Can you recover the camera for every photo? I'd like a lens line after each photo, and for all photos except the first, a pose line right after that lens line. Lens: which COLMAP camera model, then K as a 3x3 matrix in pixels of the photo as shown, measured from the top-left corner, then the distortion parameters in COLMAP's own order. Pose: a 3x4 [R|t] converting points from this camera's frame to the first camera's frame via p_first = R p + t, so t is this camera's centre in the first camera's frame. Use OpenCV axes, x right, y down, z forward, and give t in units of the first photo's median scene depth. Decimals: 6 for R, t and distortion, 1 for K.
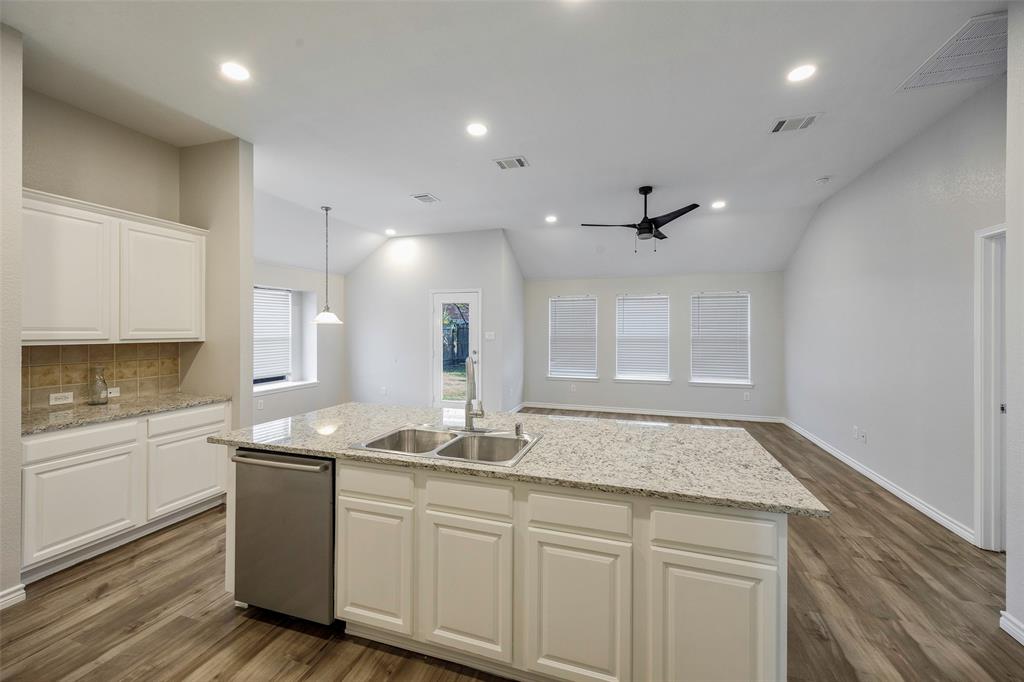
lens RADIAL K [[402.9, 0, 506.1], [0, 402.9, 330.3], [0, 0, 1]] dist [-0.001213, -0.000086]
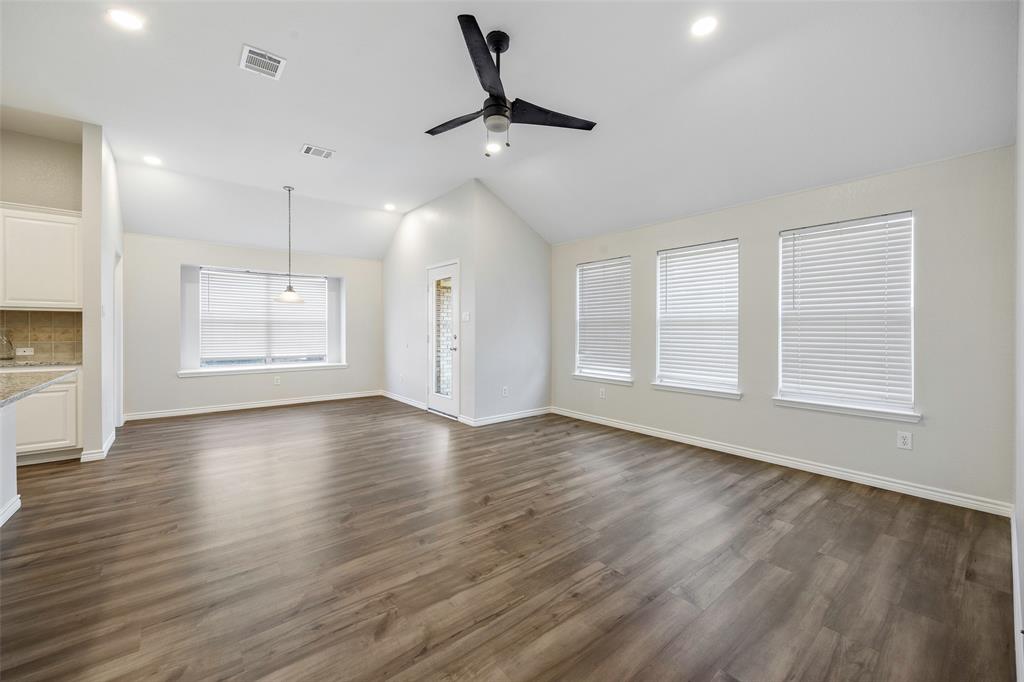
lens RADIAL K [[402.9, 0, 513.4], [0, 402.9, 333.4], [0, 0, 1]] dist [-0.001213, -0.000086]
pose [[0.841648, 0.009655, -0.539940, 0.996598], [-0.003583, 0.999918, 0.012296, 0.078987], [0.540014, -0.008414, 0.841614, 0.790024]]
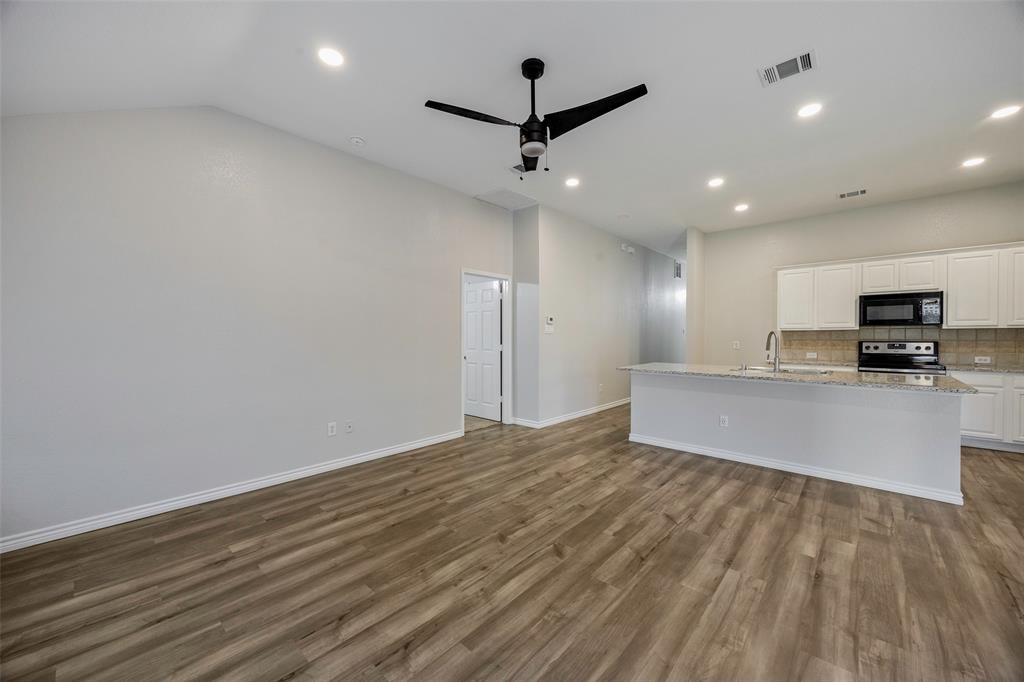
lens RADIAL K [[365.8, 0, 517.3], [0, 365.8, 339.5], [0, 0, 1]] dist [0.001248, -0.000284]
pose [[-0.918188, -0.005052, 0.396114, 0.234265], [-0.002955, 0.999978, 0.005905, 0.065483], [-0.396135, 0.004252, -0.918182, 2.223522]]
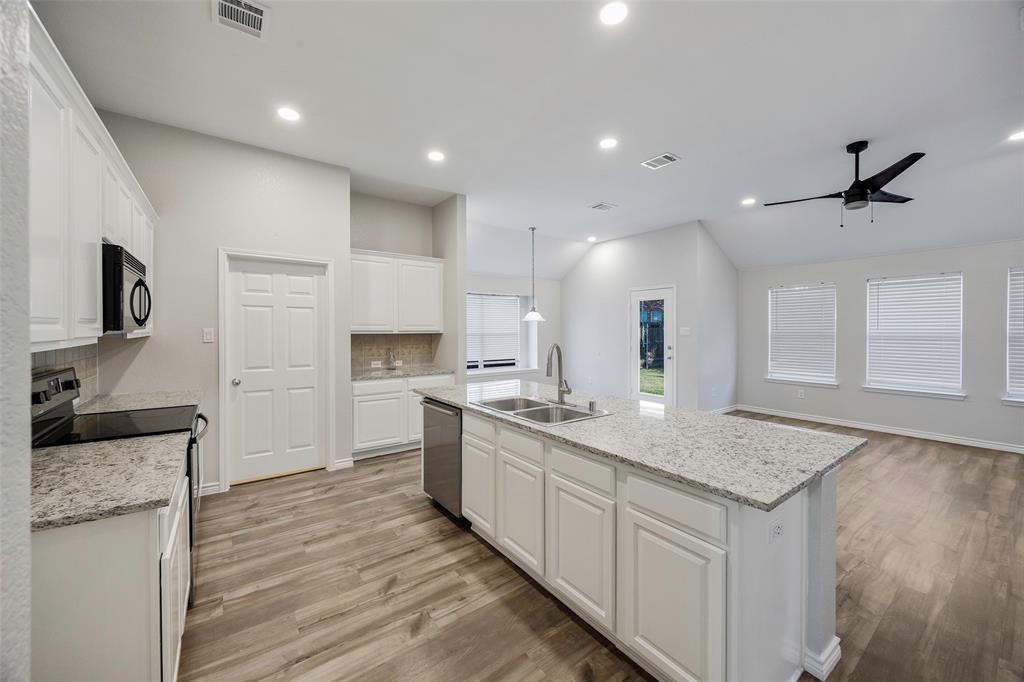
lens RADIAL K [[388.1, 0, 508.4], [0, 388.1, 333.7], [0, 0, 1]] dist [-0.006770, 0.000766]
pose [[0.809619, 0.004326, -0.586940, 0.349972], [0.002976, 0.999930, 0.011475, 0.015435], [0.586948, -0.011037, 0.809549, -0.037570]]
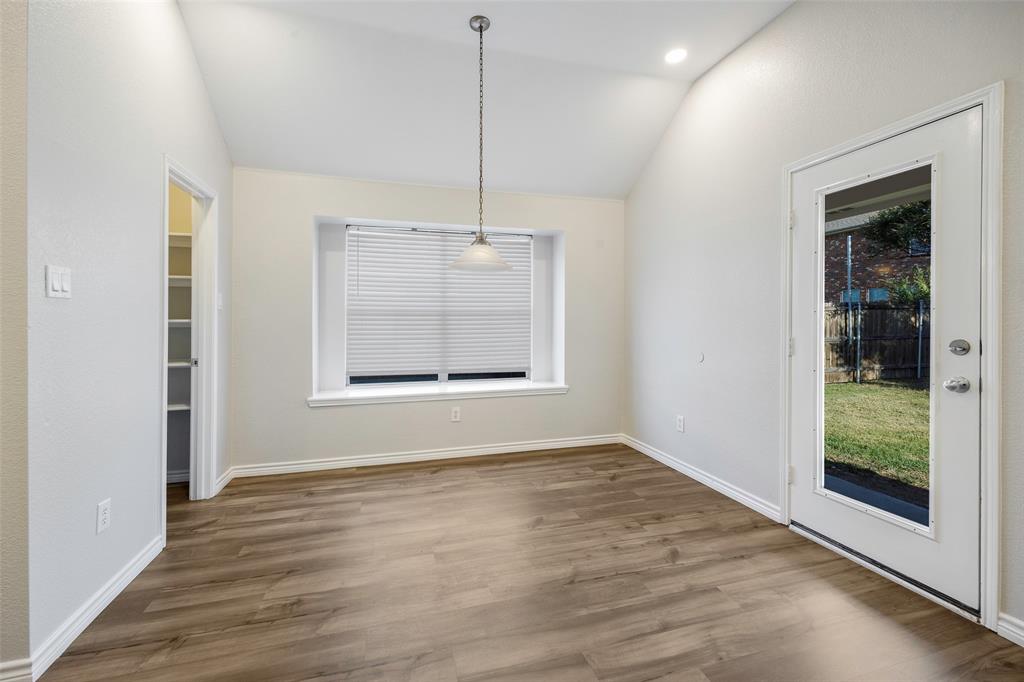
lens RADIAL K [[422.4, 0, 502.9], [0, 422.4, 326.8], [0, 0, 1]] dist [0.007975, -0.000267]
pose [[0.554283, 0.005457, -0.832311, -0.028717], [0.003753, 0.999952, 0.009056, 0.081315], [0.832320, -0.008144, 0.554236, 1.293621]]
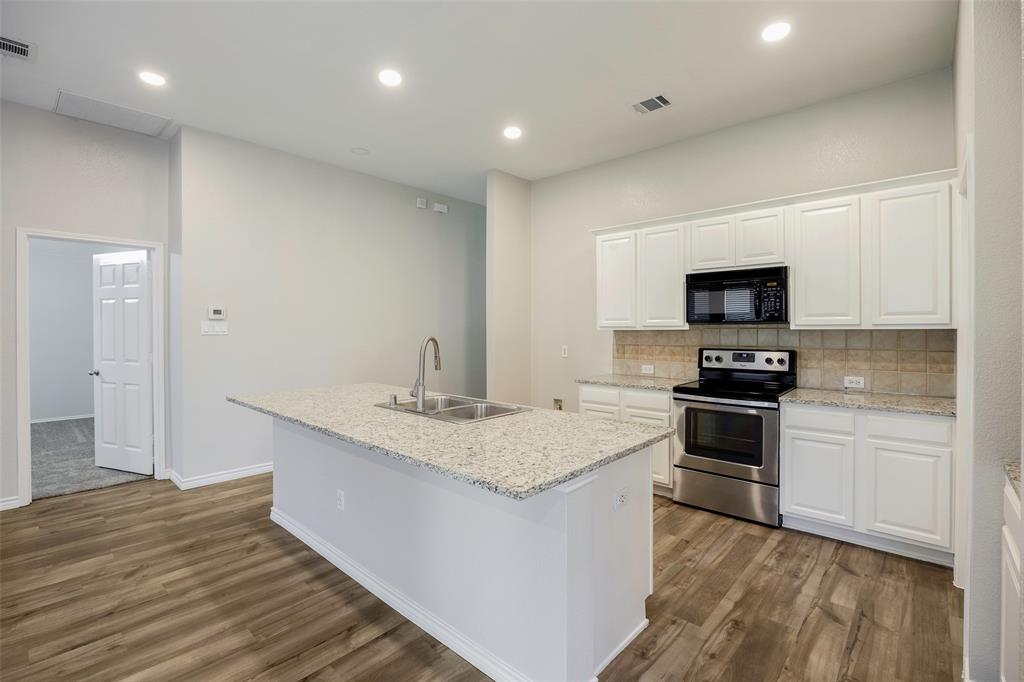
lens RADIAL K [[448.6, 0, 522.4], [0, 448.6, 327.5], [0, 0, 1]] dist [-0.020420, 0.001362]
pose [[-0.919613, 0.000164, 0.392825, -0.572594], [-0.001108, 0.999995, -0.003010, 0.024699], [-0.392824, -0.003203, -0.919608, 1.431763]]
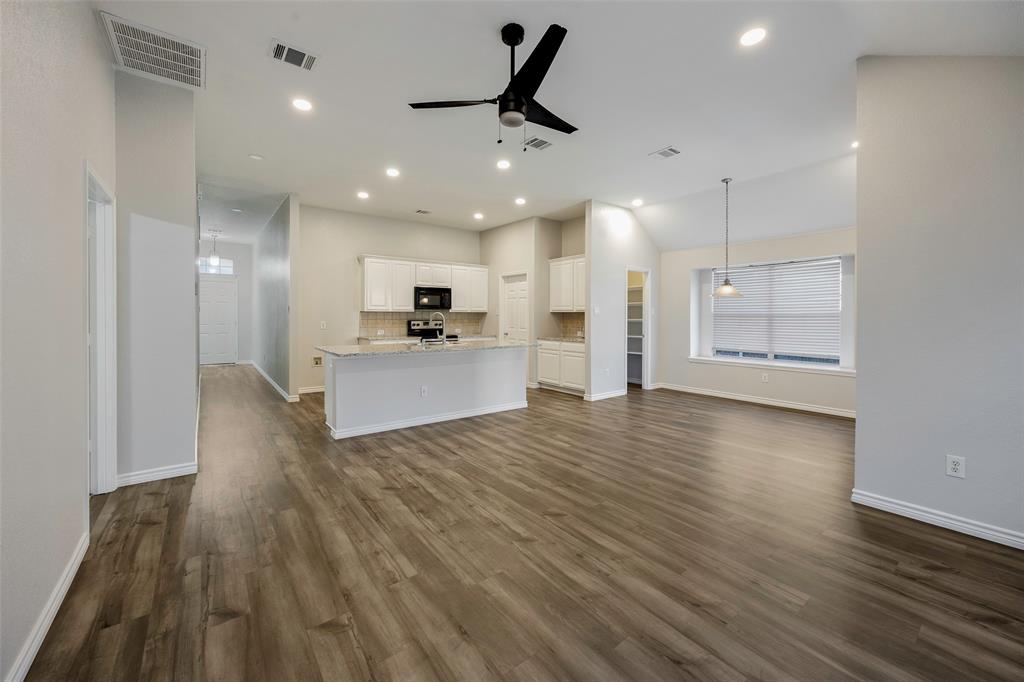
lens RADIAL K [[402.9, 0, 491.5], [0, 402.9, 319.4], [0, 0, 1]] dist [-0.001213, -0.000086]
pose [[-0.595219, 0.004493, -0.803551, 1.206035], [-0.001115, 0.999979, 0.006417, 0.058652], [0.803562, 0.004716, -0.595202, 1.942361]]
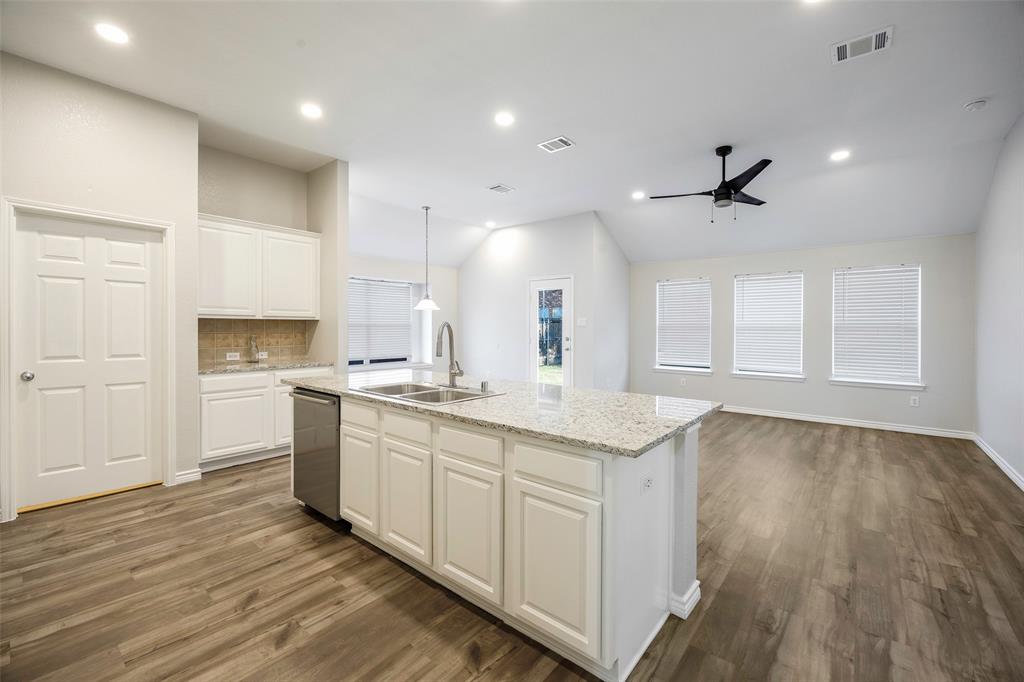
lens RADIAL K [[425.9, 0, 508.1], [0, 425.9, 332.1], [0, 0, 1]] dist [-0.016590, 0.000243]
pose [[0.928205, 0.007754, -0.371988, 0.376027], [-0.003964, 0.999932, 0.010952, 0.056891], [0.372048, -0.008692, 0.928173, -0.051129]]
